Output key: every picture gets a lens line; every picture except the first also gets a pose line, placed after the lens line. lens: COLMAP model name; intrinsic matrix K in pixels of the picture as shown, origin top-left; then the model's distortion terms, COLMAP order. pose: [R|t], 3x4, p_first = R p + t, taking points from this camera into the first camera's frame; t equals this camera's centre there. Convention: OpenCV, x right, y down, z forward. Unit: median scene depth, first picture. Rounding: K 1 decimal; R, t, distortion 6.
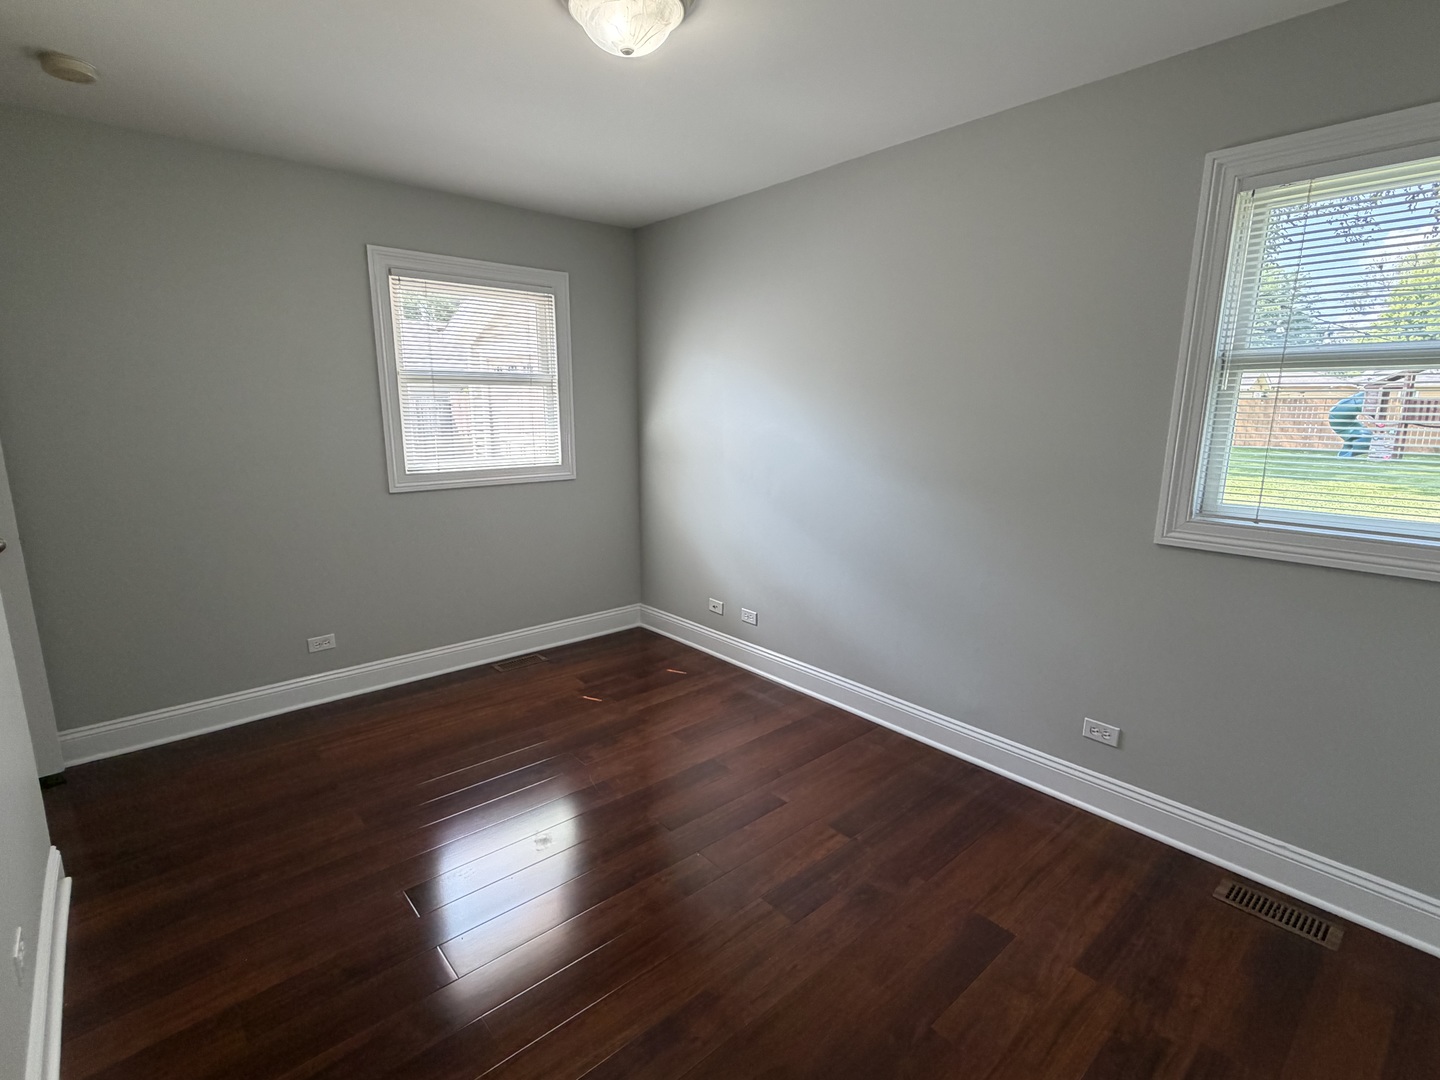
lens RADIAL K [[683.8, 0, 720.0], [0, 683.8, 540.0], [0, 0, 1]] dist [-0.000711, 0.000258]
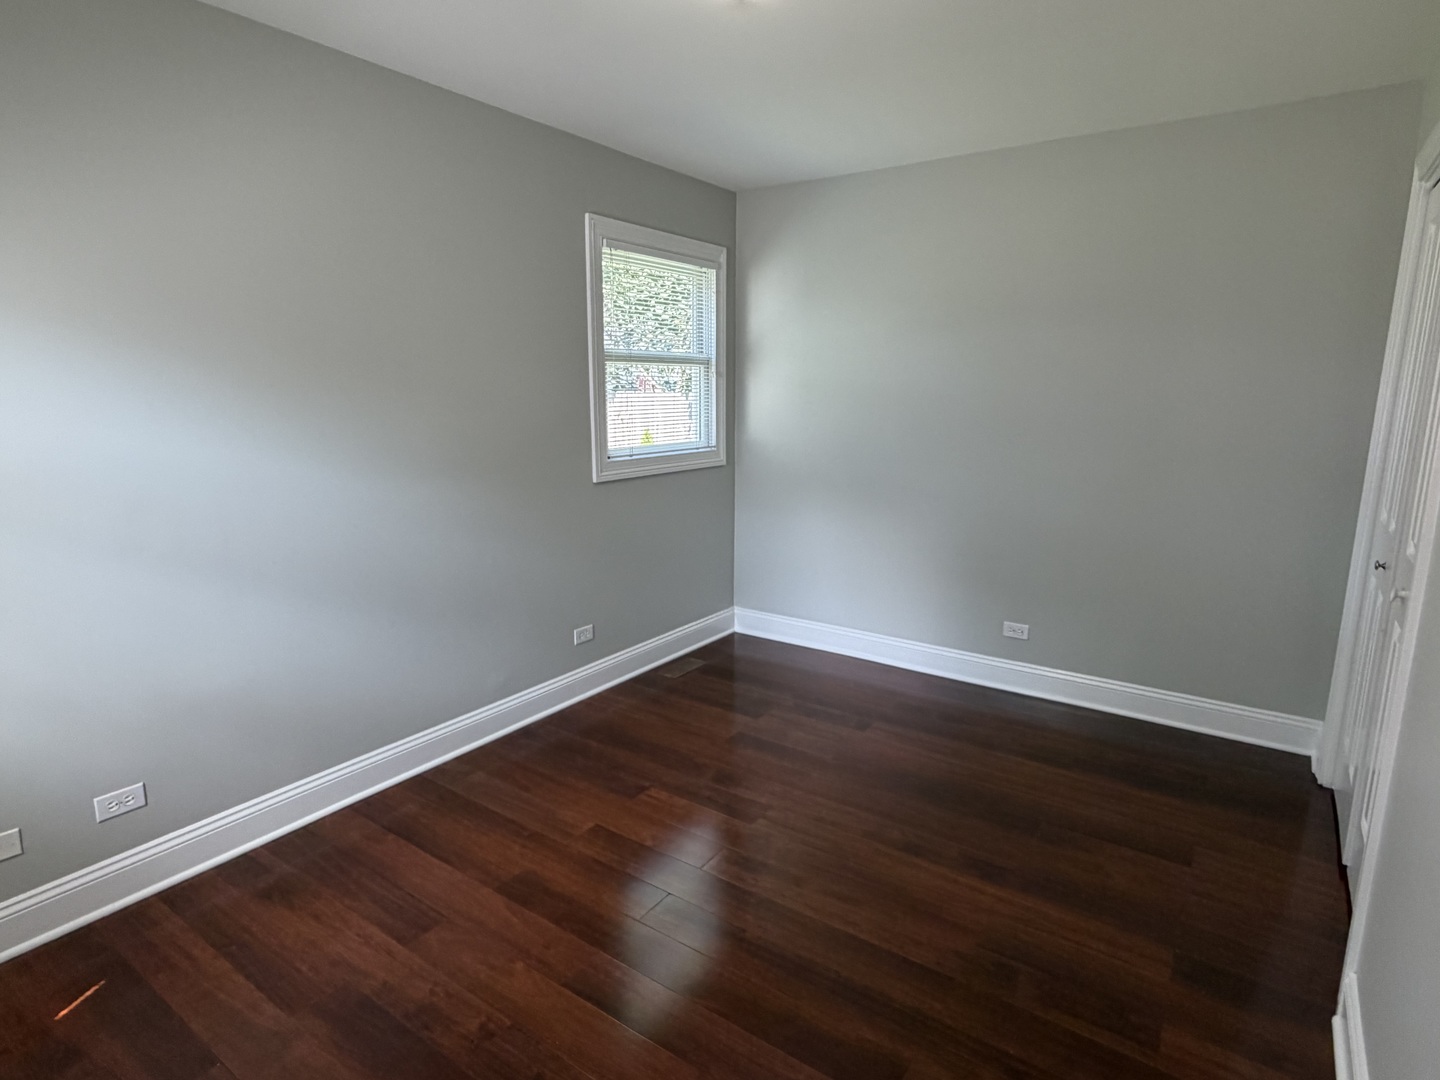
lens RADIAL K [[755.5, 0, 720.0], [0, 755.5, 540.0], [0, 0, 1]] dist [0.000796, 0.000107]
pose [[-0.211038, -0.205186, 0.955700, -0.951642], [0.185858, 0.951460, 0.245317, -0.223810], [-0.959646, 0.229395, -0.162659, 1.060886]]
